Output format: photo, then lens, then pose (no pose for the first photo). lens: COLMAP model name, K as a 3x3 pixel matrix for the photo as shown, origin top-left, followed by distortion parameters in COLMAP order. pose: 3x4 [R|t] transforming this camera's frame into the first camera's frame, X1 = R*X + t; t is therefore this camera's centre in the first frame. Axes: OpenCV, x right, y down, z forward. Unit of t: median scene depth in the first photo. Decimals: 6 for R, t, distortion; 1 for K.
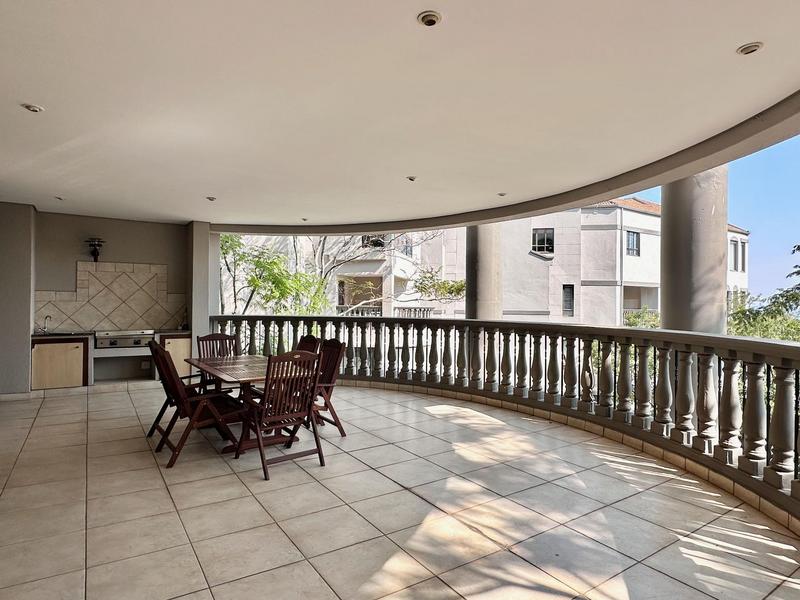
lens RADIAL K [[463.7, 0, 400.0], [0, 463.7, 300.0], [0, 0, 1]] dist [-0.003409, -0.001111]
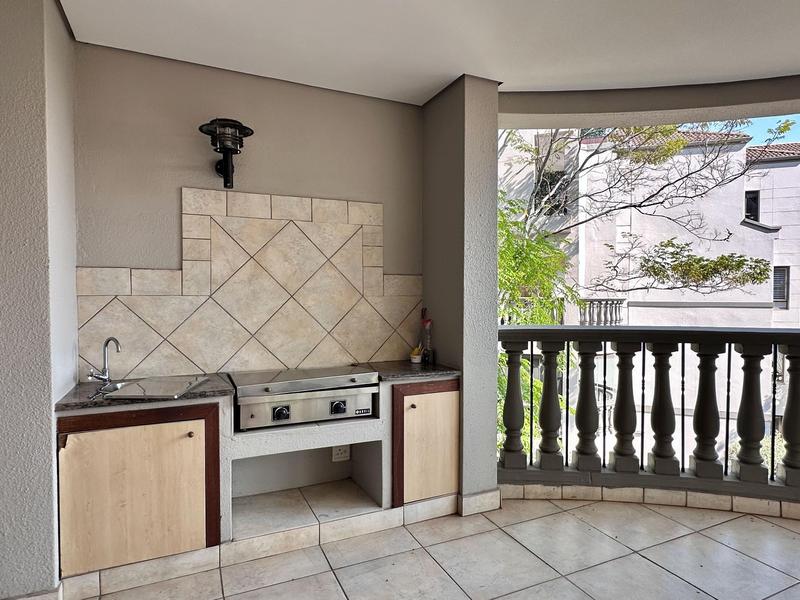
lens RADIAL K [[463.7, 0, 400.0], [0, 463.7, 300.0], [0, 0, 1]] dist [-0.003409, -0.001111]
pose [[0.988024, -0.007240, -0.154128, -0.467863], [0.010299, 0.999765, 0.019061, 0.000947], [0.153954, -0.020420, 0.987867, 0.657236]]
